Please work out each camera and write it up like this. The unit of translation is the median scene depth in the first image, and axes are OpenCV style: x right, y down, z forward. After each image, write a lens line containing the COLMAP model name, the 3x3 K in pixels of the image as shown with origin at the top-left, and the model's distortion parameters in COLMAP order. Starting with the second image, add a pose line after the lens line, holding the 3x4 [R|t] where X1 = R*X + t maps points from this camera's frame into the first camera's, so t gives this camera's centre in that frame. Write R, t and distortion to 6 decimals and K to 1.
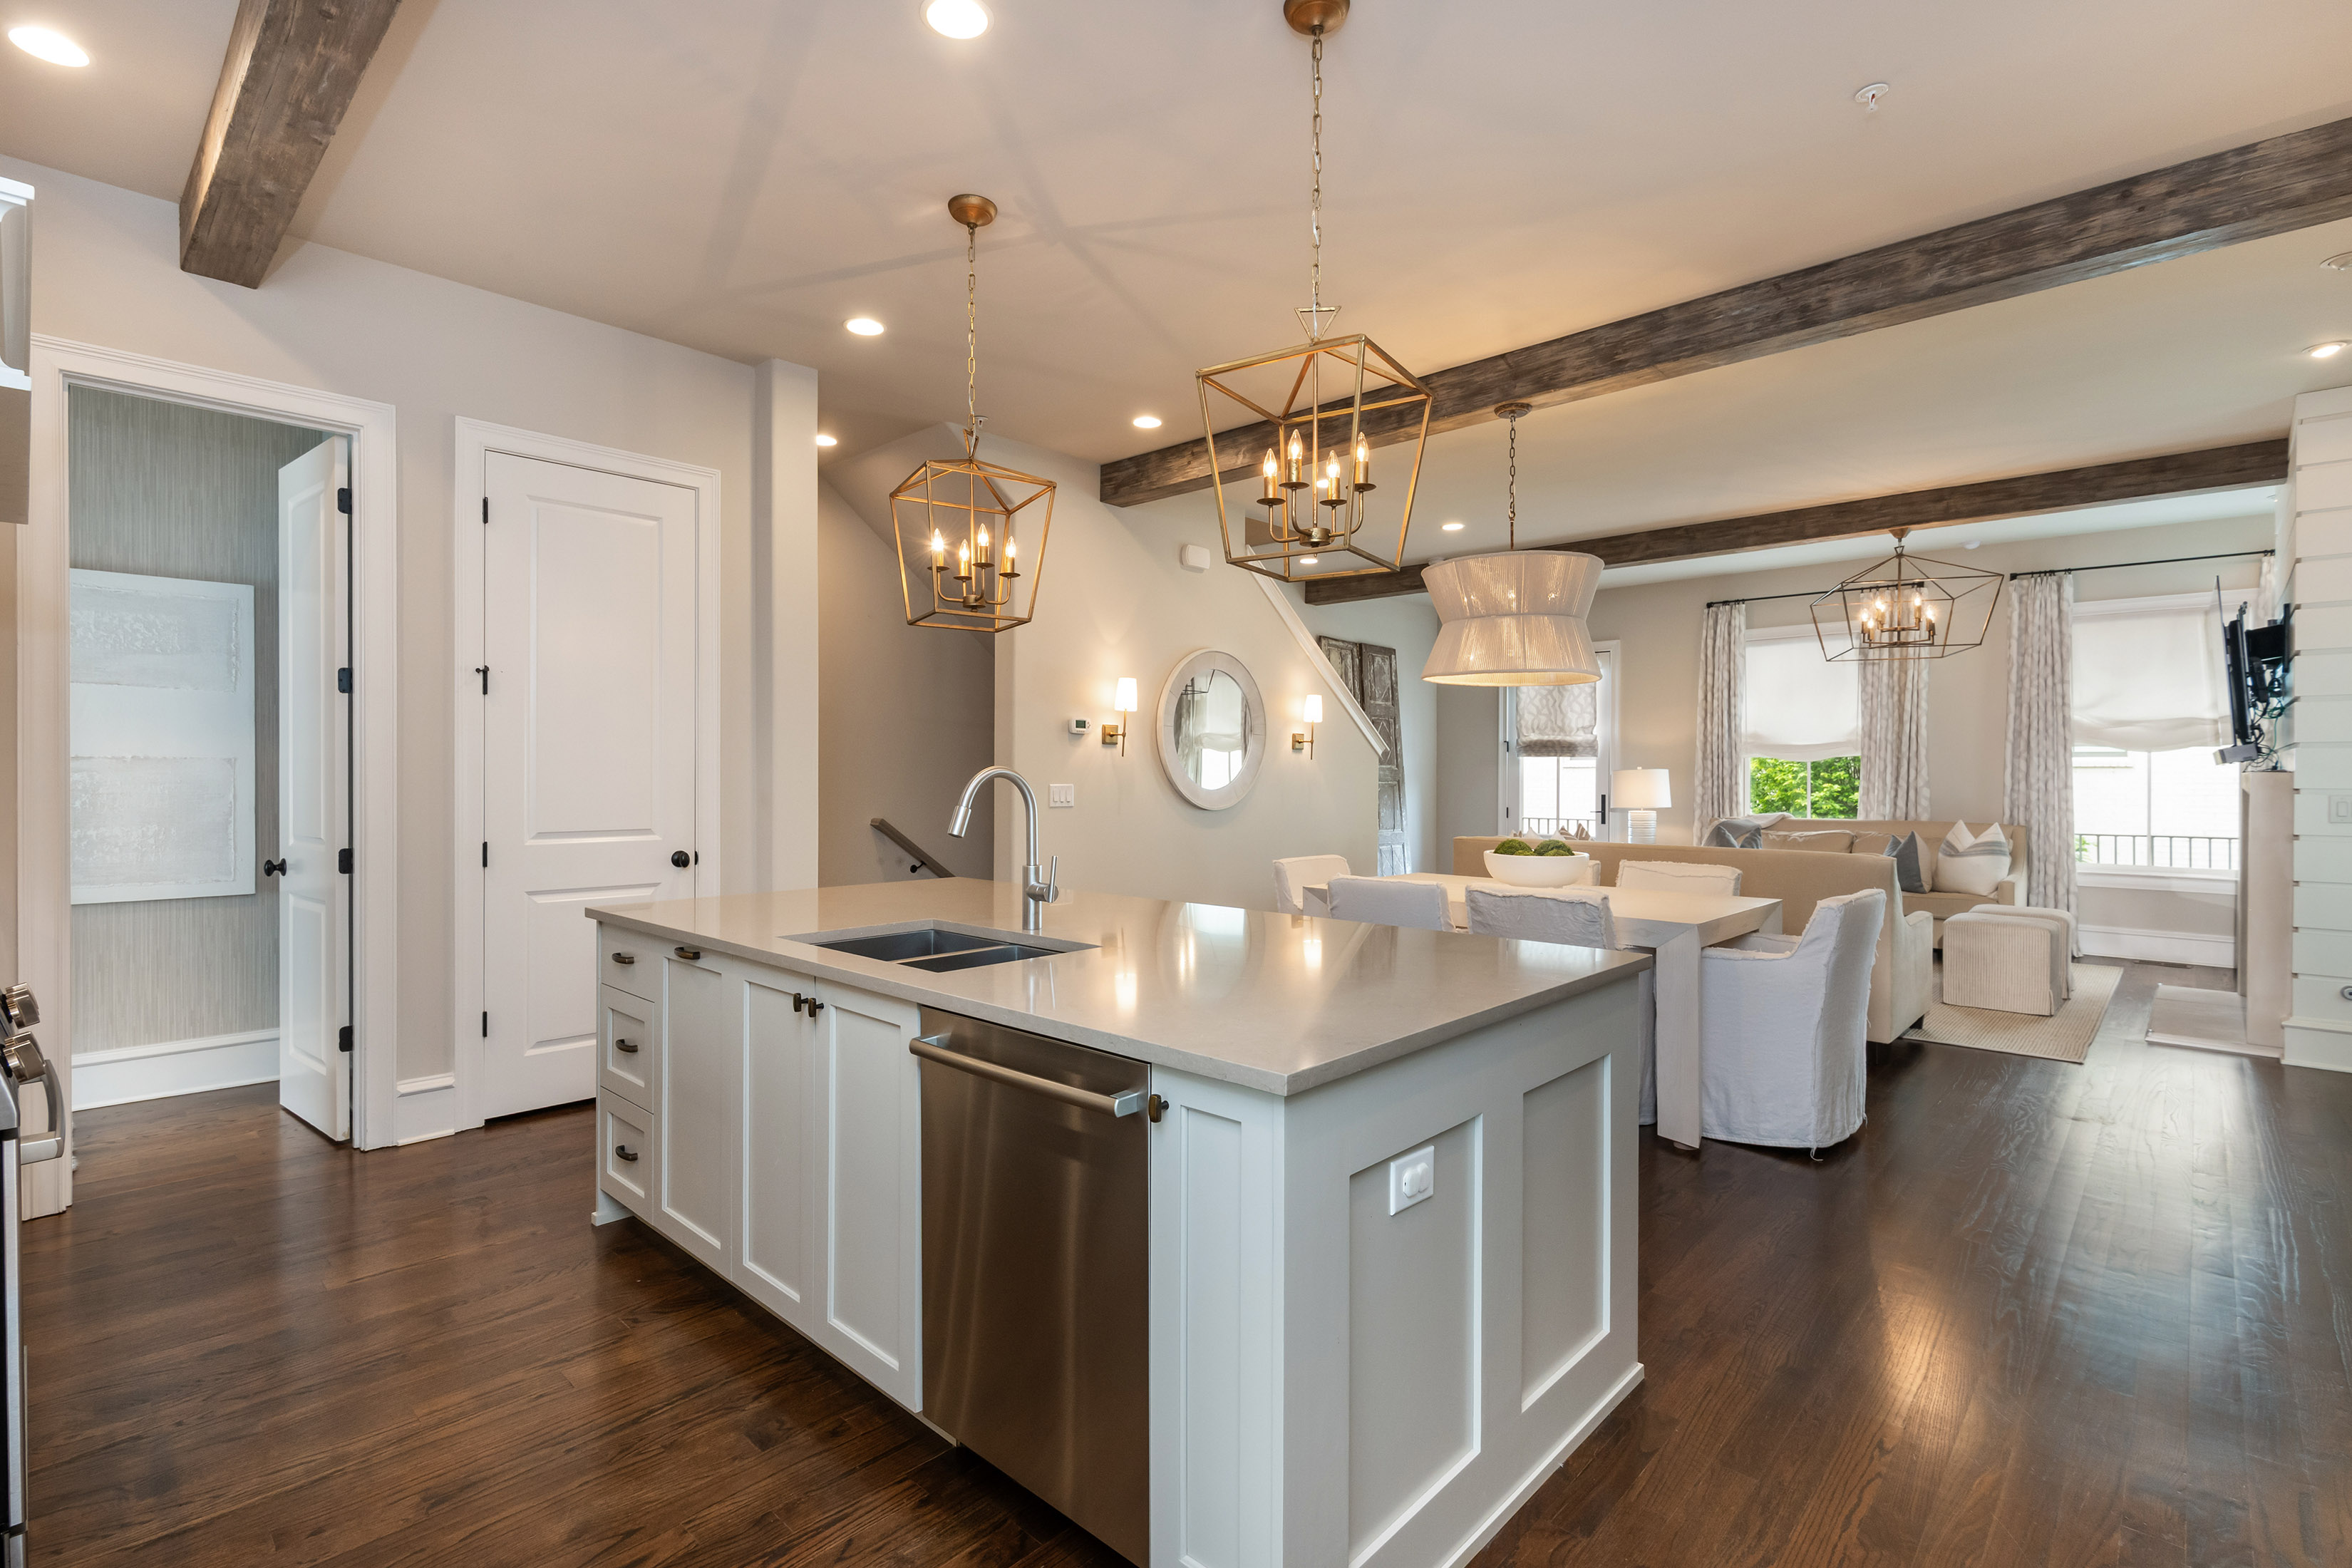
lens RADIAL K [[1053.5, 0, 1202.1], [0, 1053.5, 773.1], [0, 0, 1]] dist [-0.007392, -0.001022]
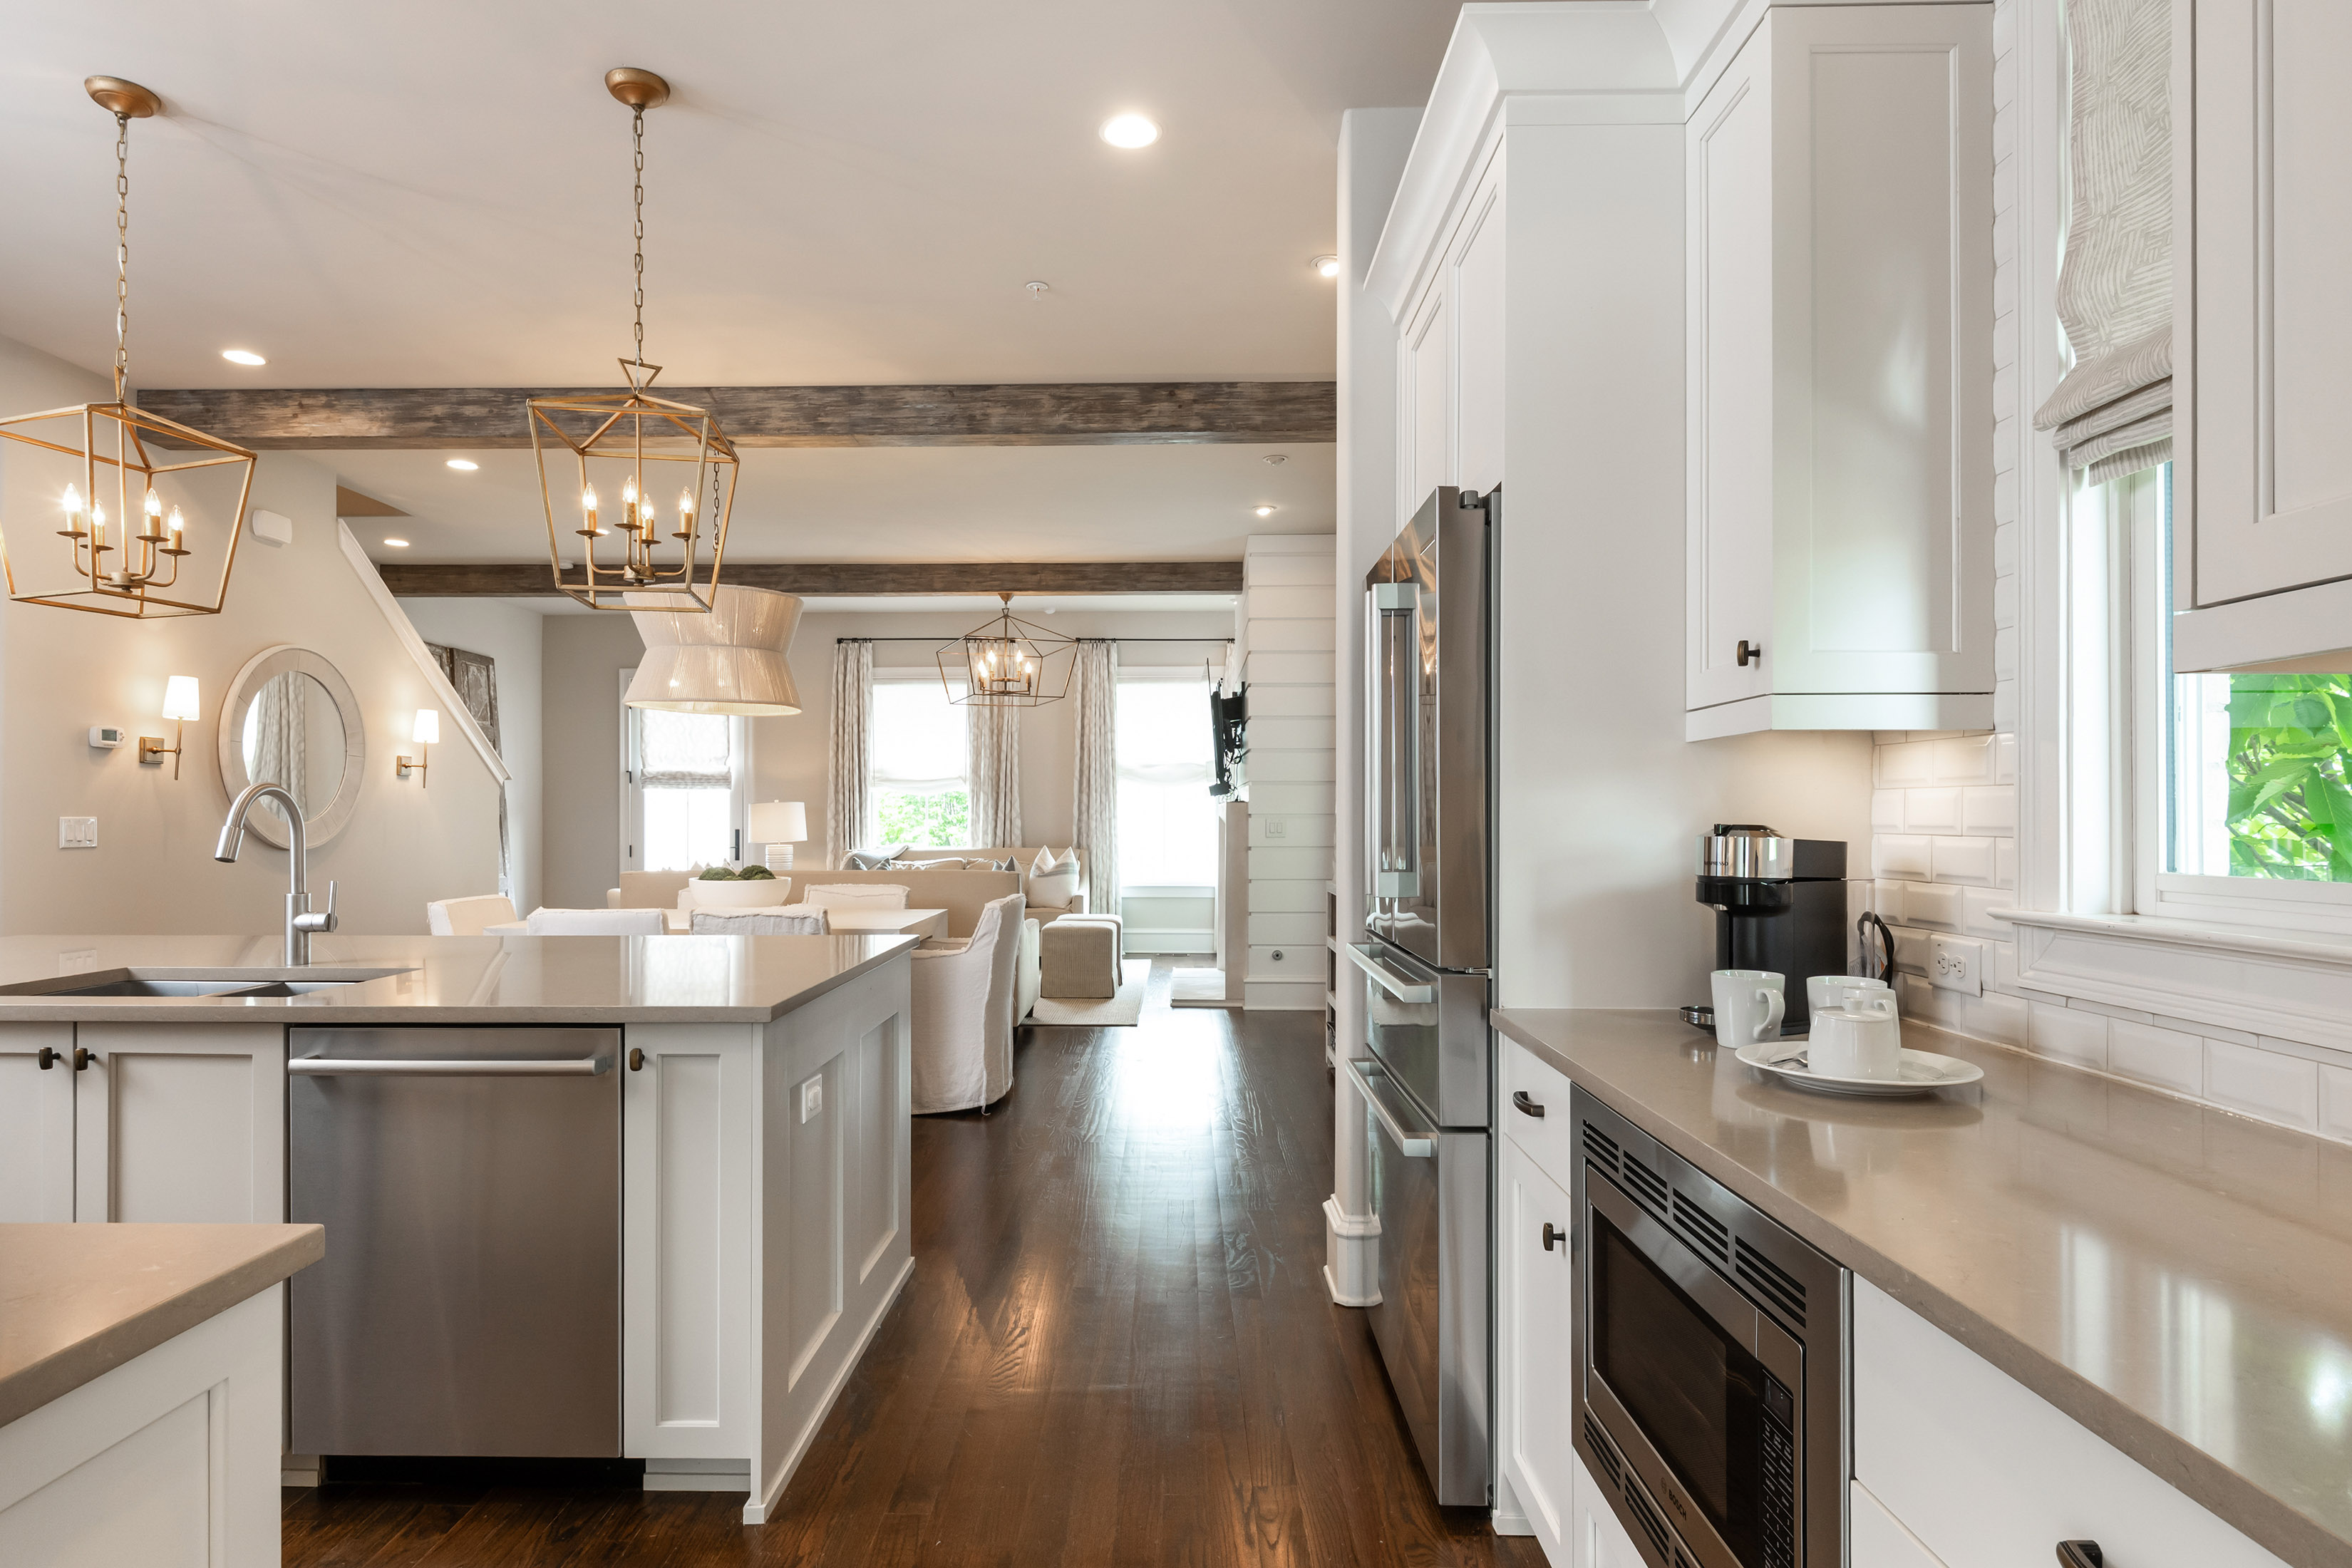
lens RADIAL K [[1115.0, 0, 1176.6], [0, 1115.0, 786.0], [0, 0, 1]] dist [-0.006112, -0.001103]
pose [[0.733497, 0.008827, 0.679635, -0.129914], [0.004071, 0.999841, -0.017379, 0.007602], [-0.679680, 0.015514, 0.733345, -0.104683]]
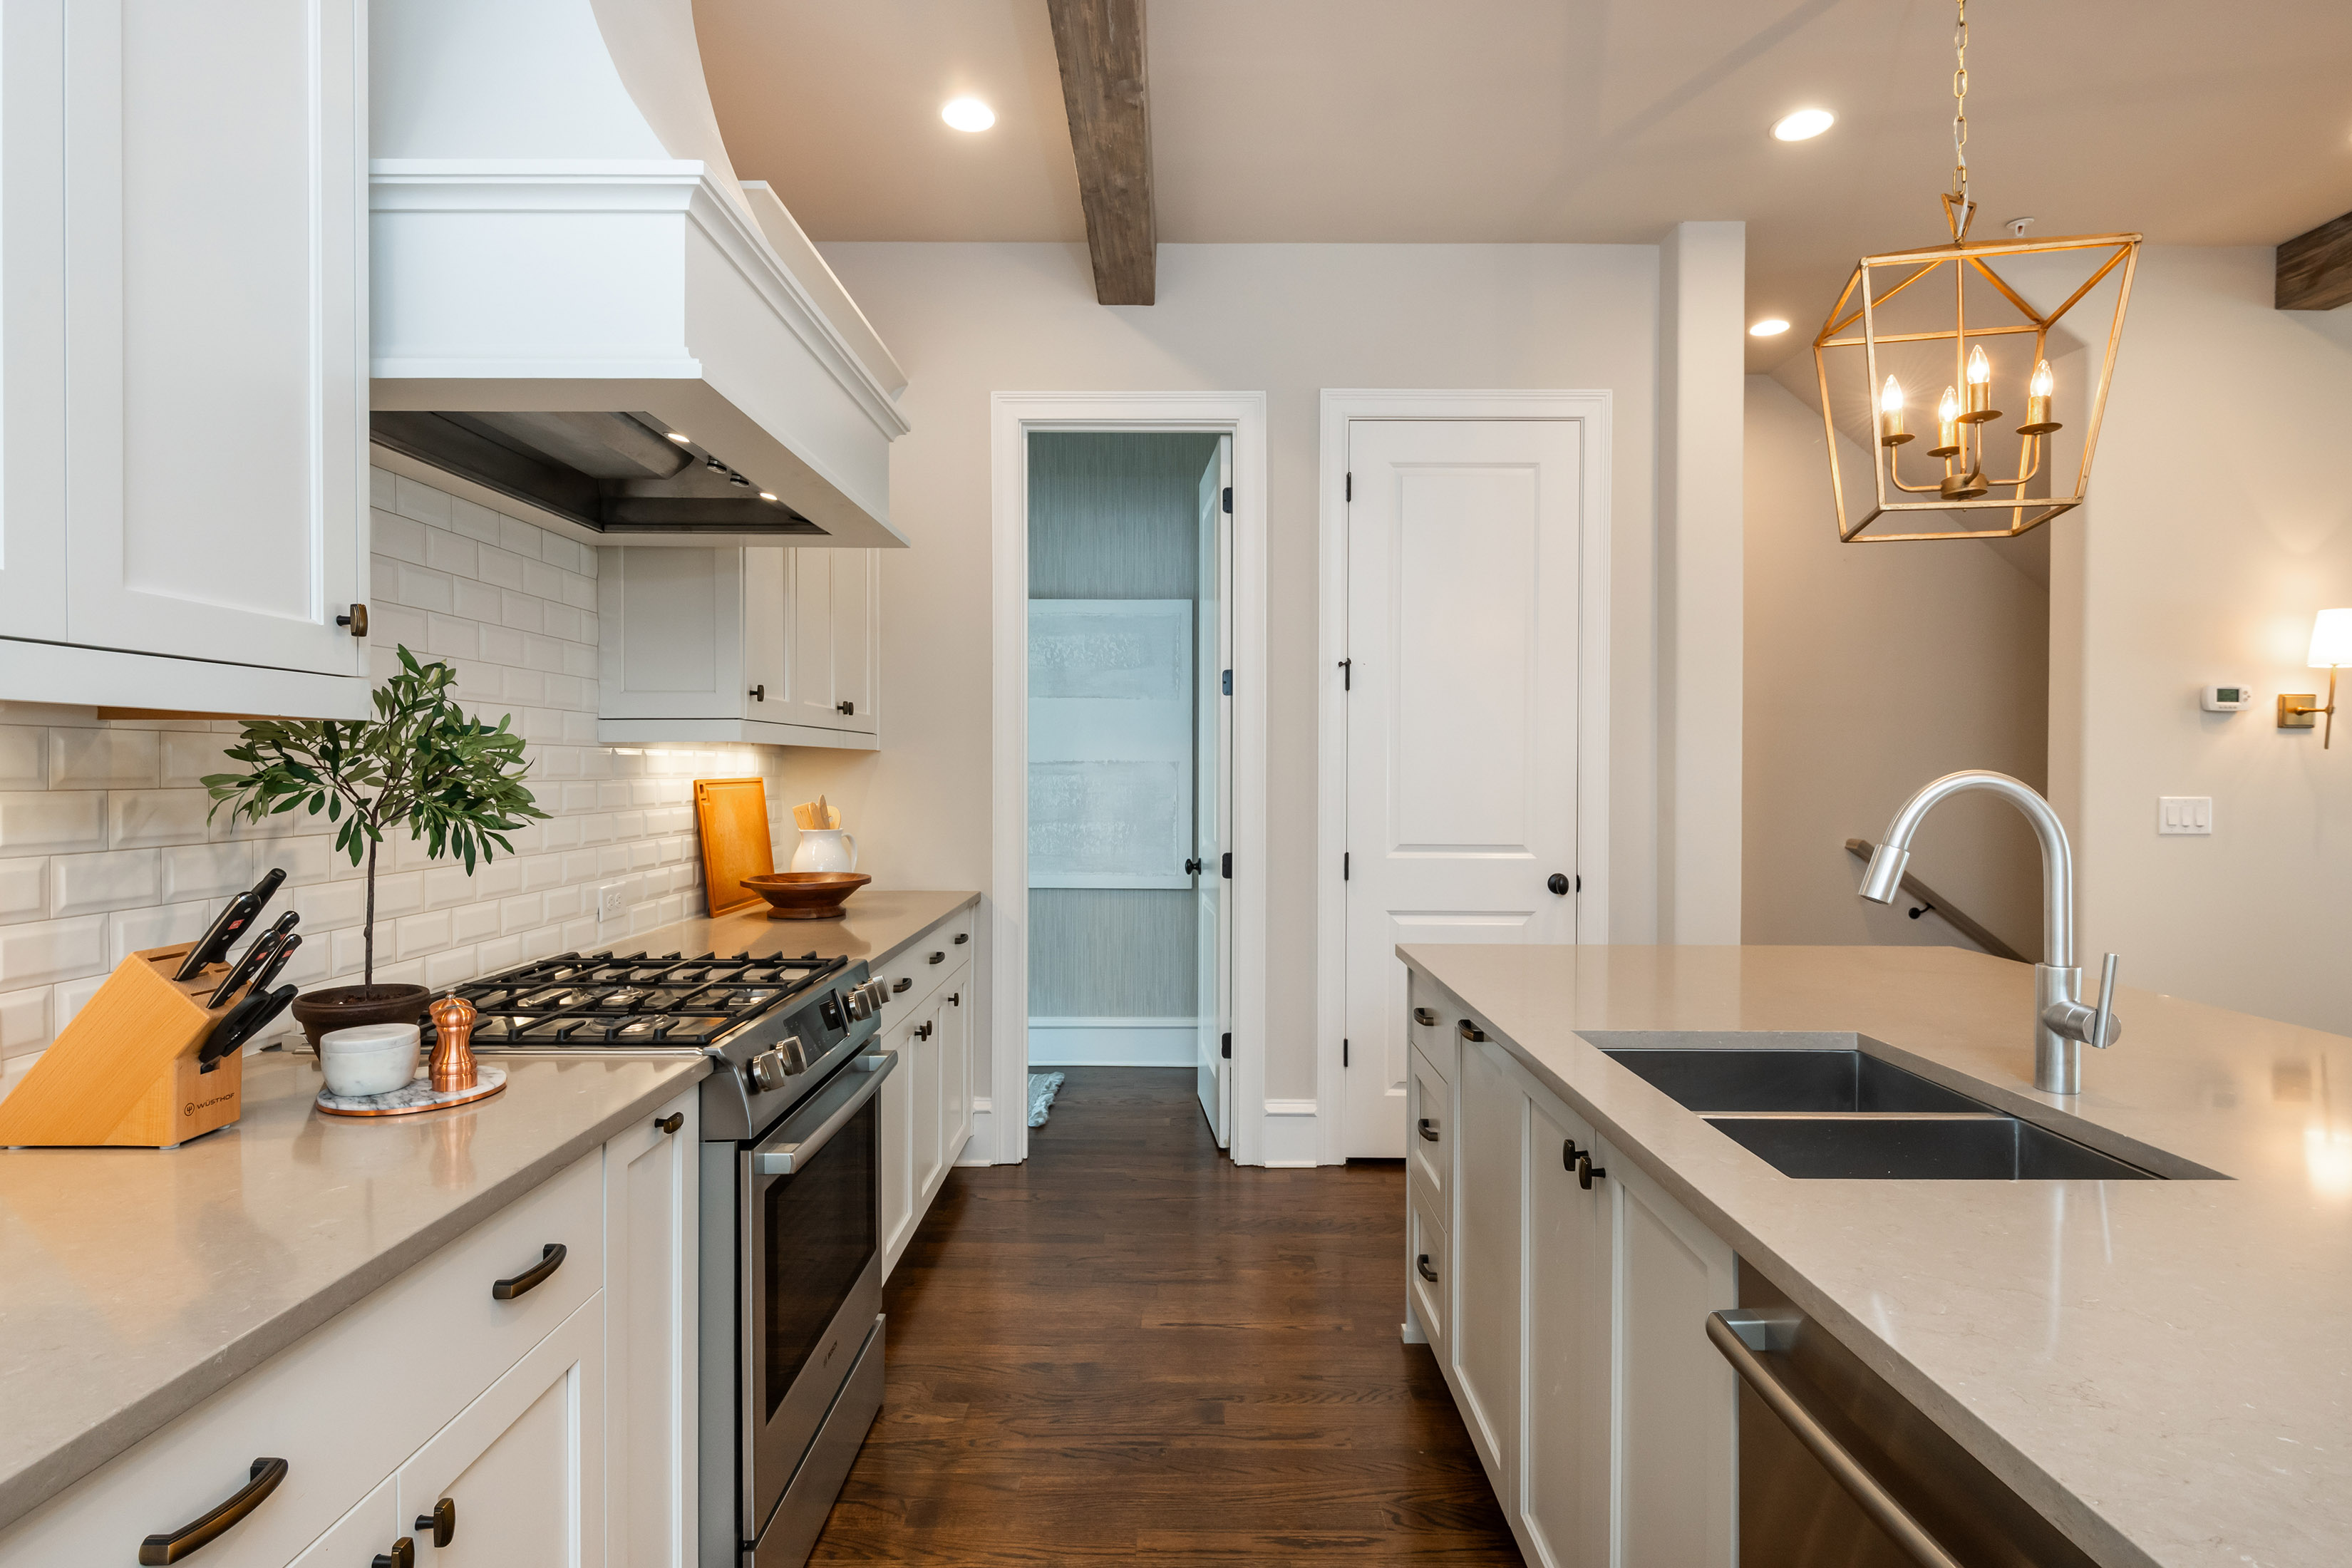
lens RADIAL K [[1205.6, 0, 1161.6], [0, 1205.6, 779.1], [0, 0, 1]] dist [0.002300, -0.001808]
pose [[0.662557, 0.004930, -0.748995, -0.006630], [-0.002052, 0.999987, 0.004767, -0.002010], [0.749008, -0.001622, 0.662559, 0.146877]]
